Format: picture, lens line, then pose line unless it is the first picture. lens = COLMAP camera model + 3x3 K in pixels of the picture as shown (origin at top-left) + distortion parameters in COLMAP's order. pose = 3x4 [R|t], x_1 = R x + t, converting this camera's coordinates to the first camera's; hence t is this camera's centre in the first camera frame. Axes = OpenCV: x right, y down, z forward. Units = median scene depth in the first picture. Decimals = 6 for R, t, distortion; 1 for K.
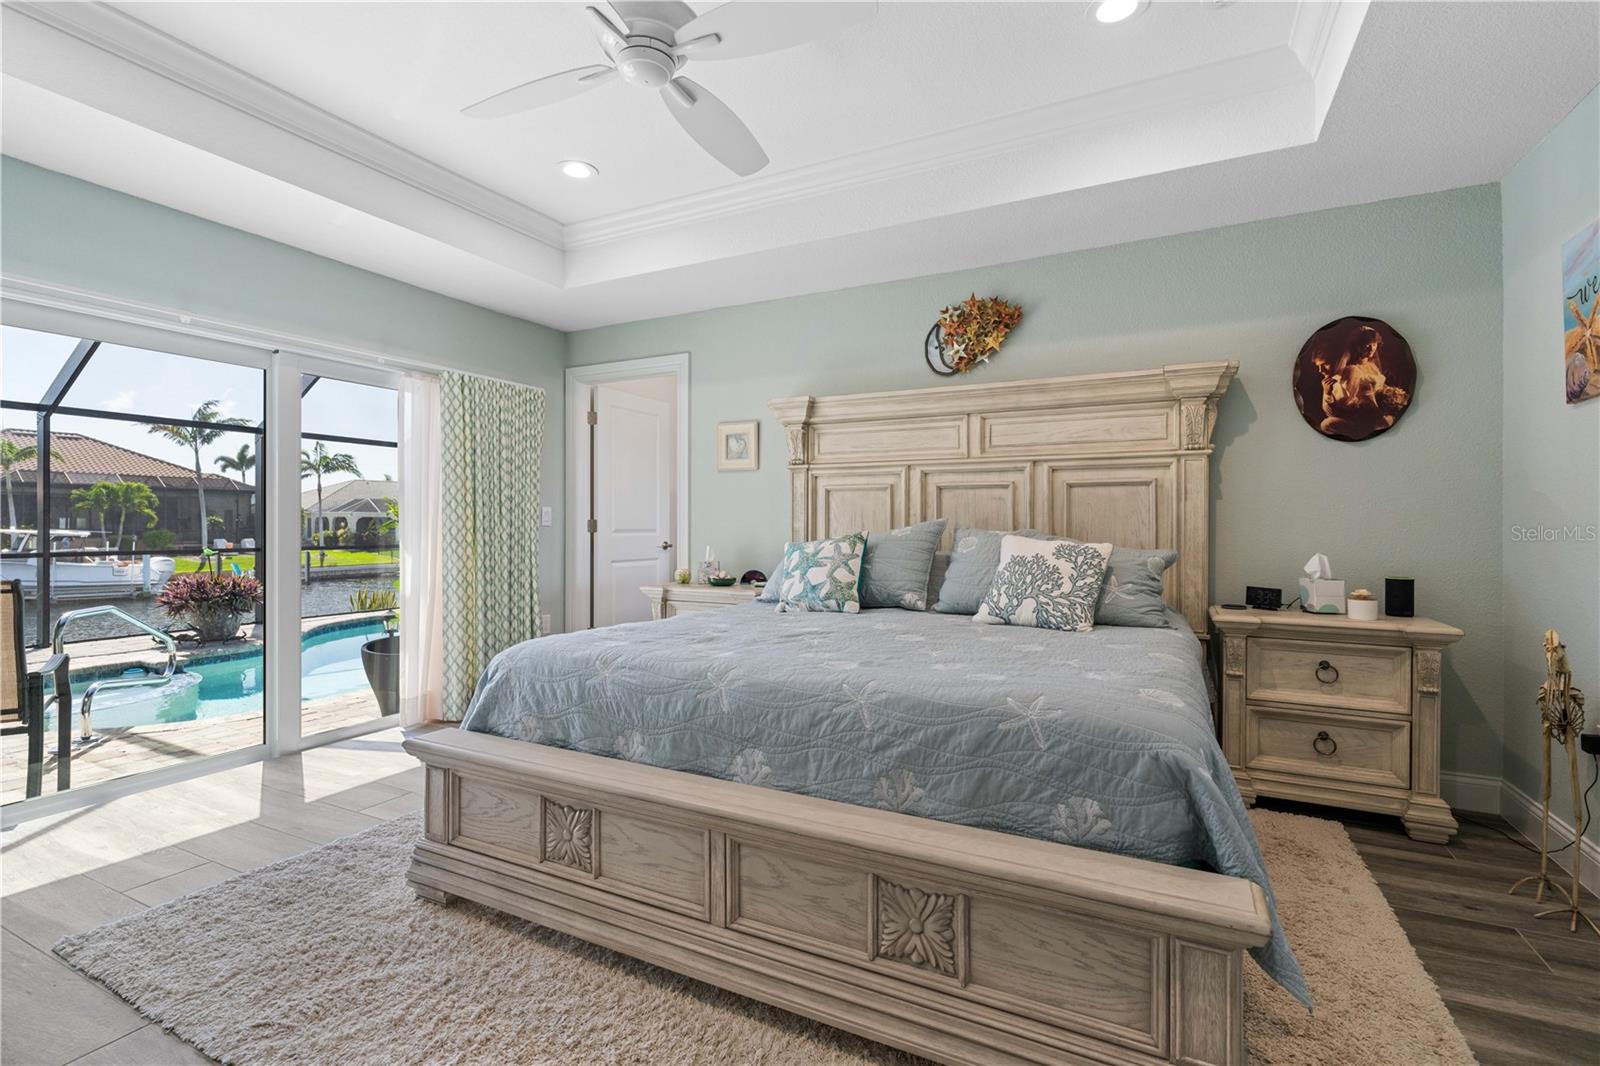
lens RADIAL K [[724.5, 0, 808.6], [0, 724.5, 527.2], [0, 0, 1]] dist [-0.005078, 0.001318]
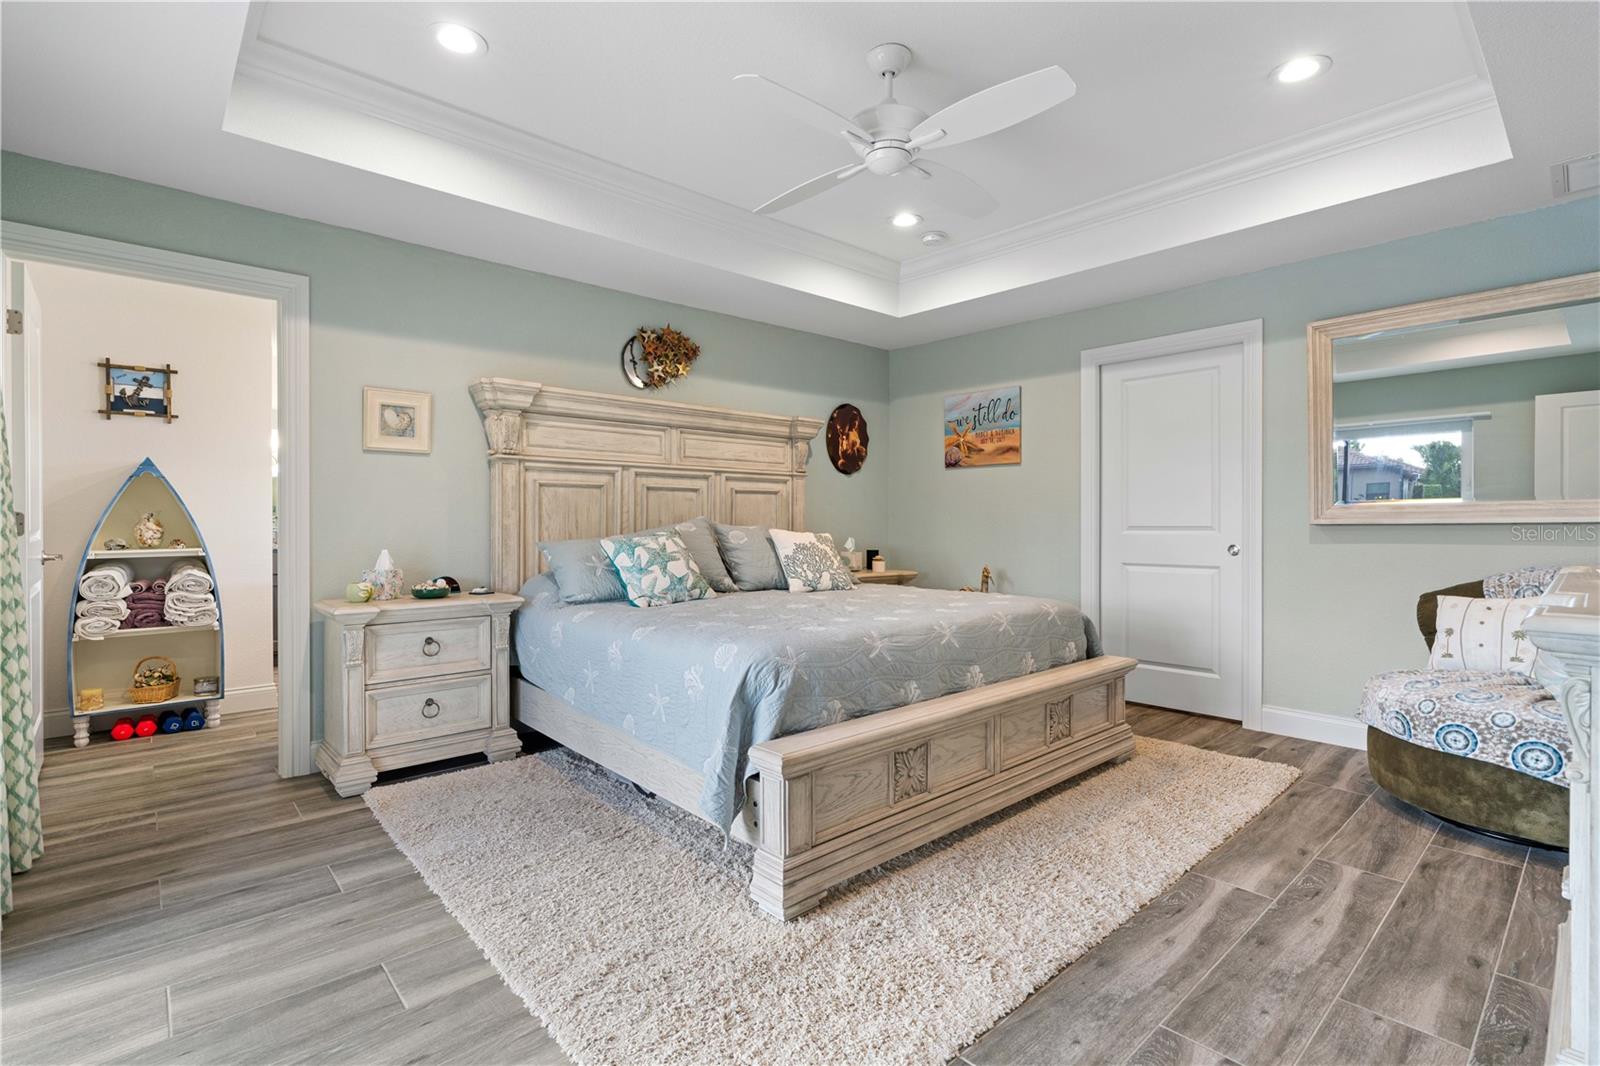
lens RADIAL K [[724.5, 0, 809.2], [0, 724.5, 527.4], [0, 0, 1]] dist [-0.005078, 0.001318]
pose [[0.370010, -0.009367, 0.928980, -0.938500], [0.002229, 0.999955, 0.009195, -0.004272], [-0.929025, -0.001331, 0.370014, 0.425404]]
